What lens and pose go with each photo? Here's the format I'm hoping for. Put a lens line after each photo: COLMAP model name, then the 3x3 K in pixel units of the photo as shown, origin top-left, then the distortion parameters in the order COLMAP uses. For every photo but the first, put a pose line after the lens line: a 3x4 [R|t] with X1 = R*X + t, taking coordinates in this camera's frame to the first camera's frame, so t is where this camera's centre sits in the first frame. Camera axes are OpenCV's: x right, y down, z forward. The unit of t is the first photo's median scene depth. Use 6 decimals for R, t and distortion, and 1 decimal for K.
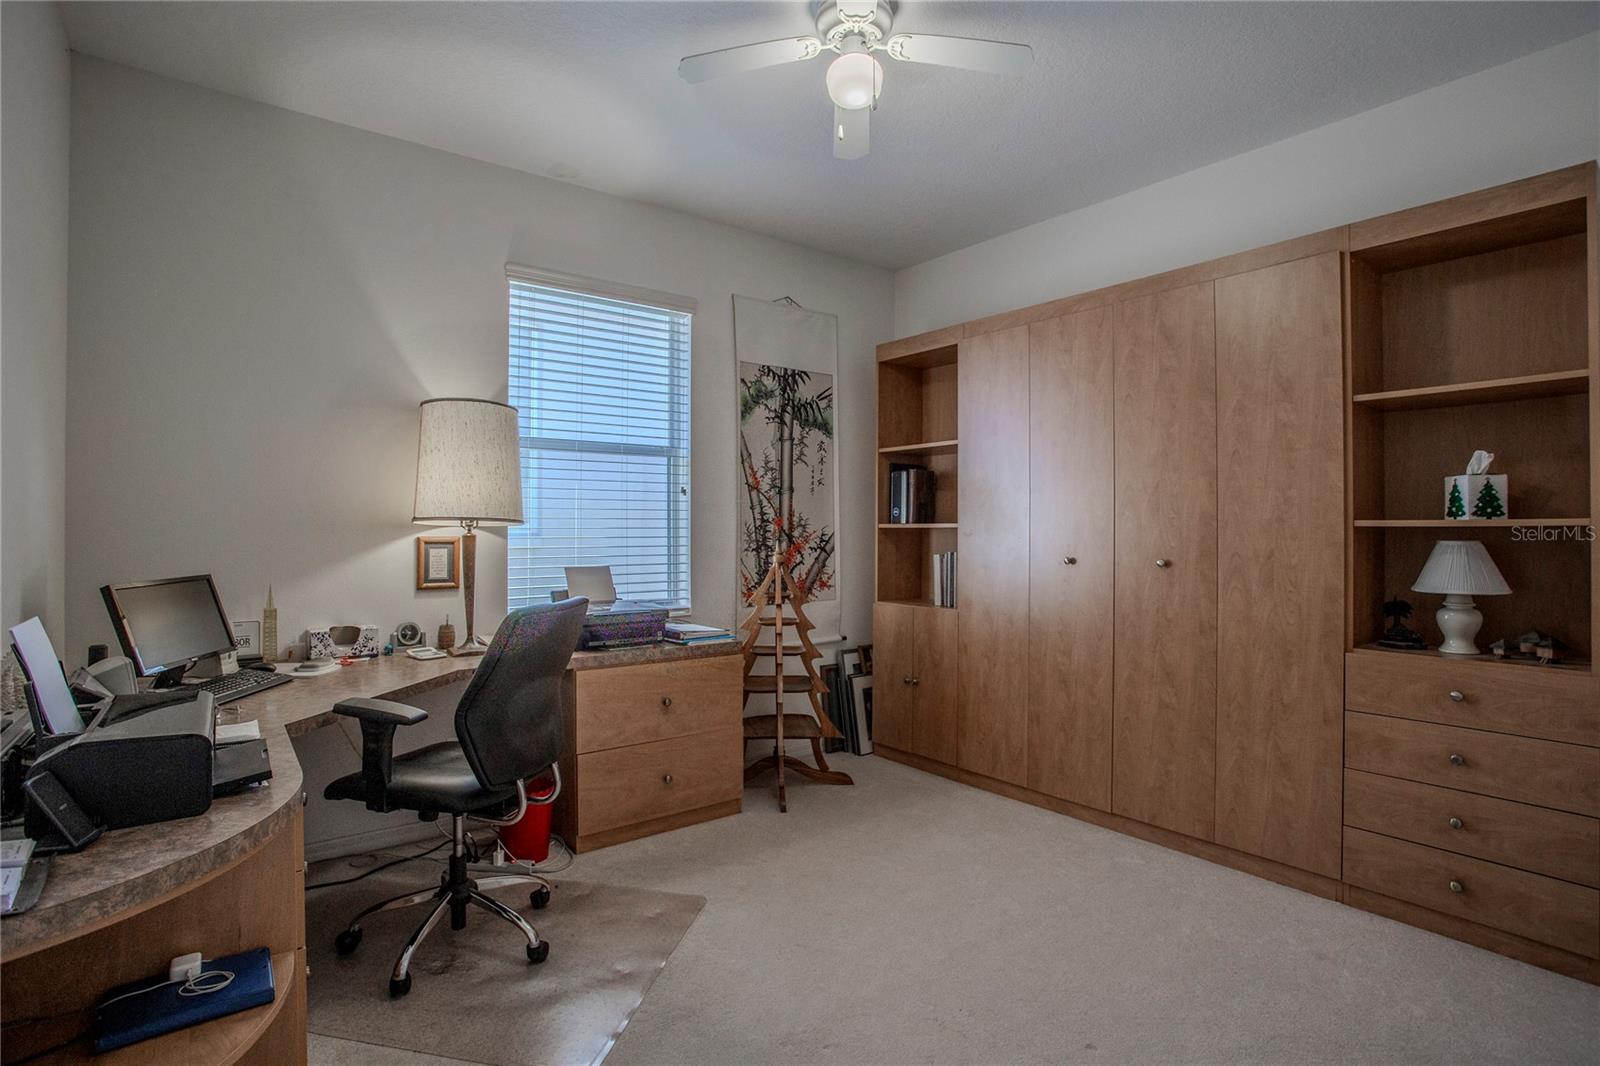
lens RADIAL K [[795.5, 0, 801.8], [0, 795.5, 523.9], [0, 0, 1]] dist [-0.067651, 0.026012]
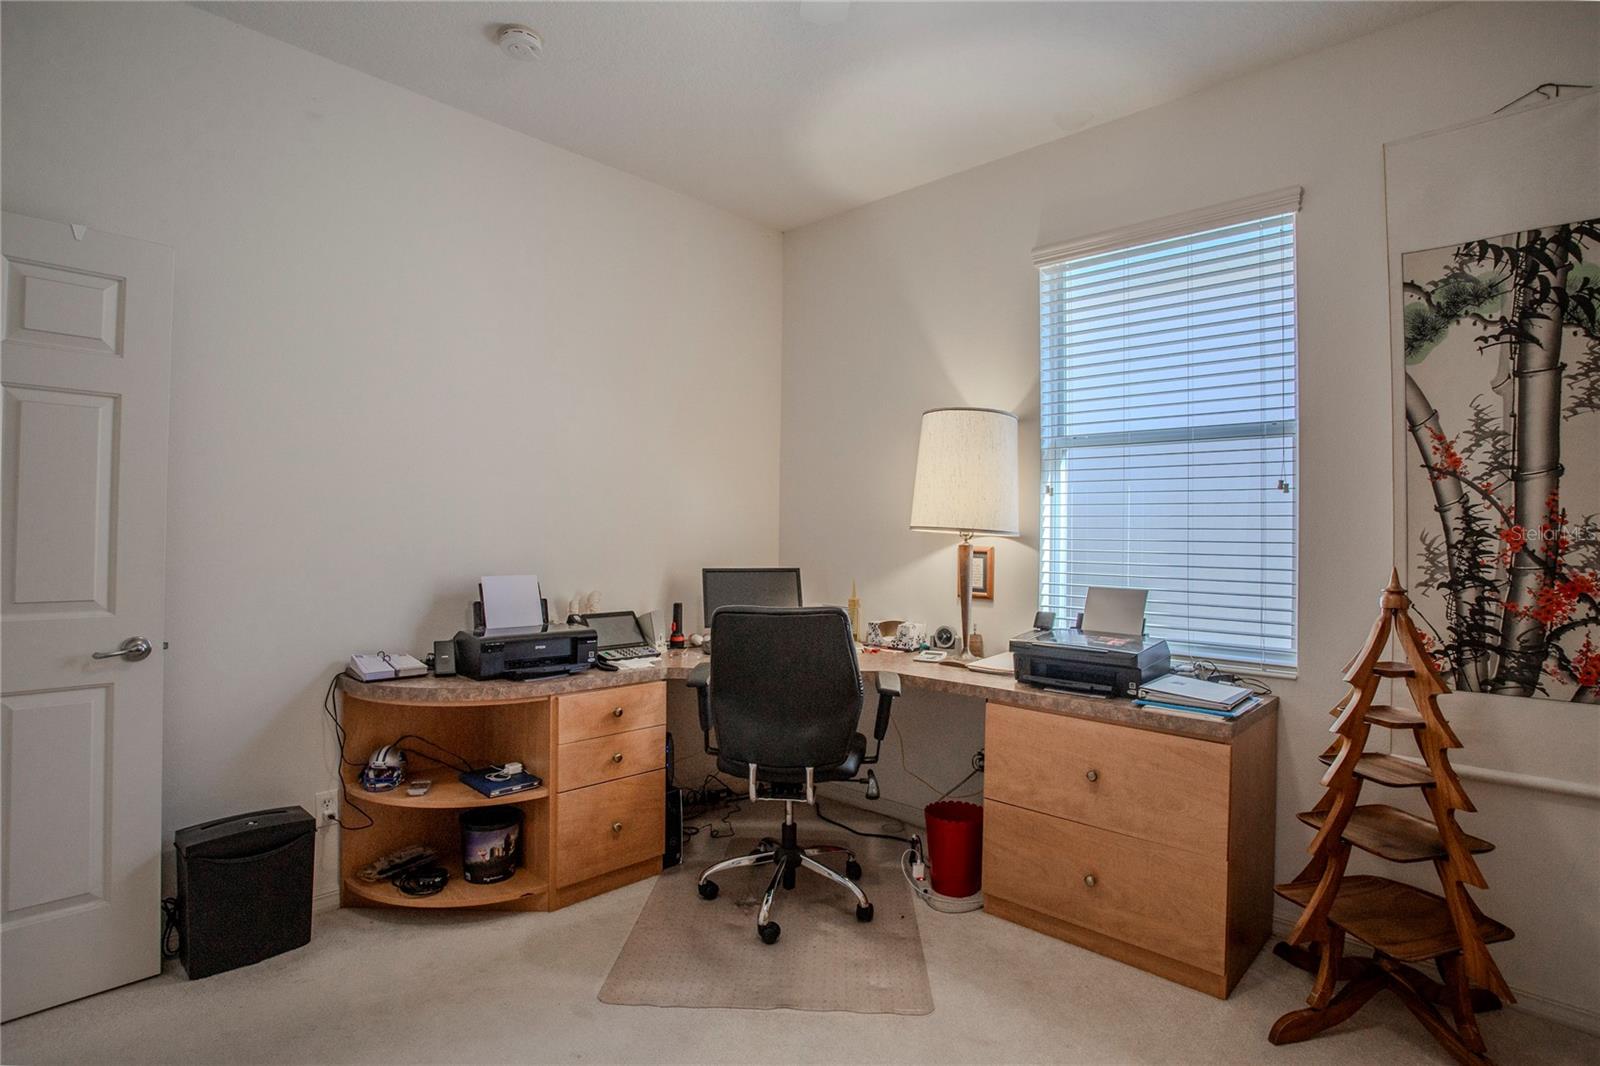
lens RADIAL K [[795.5, 0, 801.8], [0, 795.5, 523.9], [0, 0, 1]] dist [-0.067651, 0.026012]
pose [[0.144457, -0.010658, -0.989454, 0.396451], [-0.012032, 0.999849, -0.012527, 0.002151], [0.989438, 0.013715, 0.144307, 0.481083]]
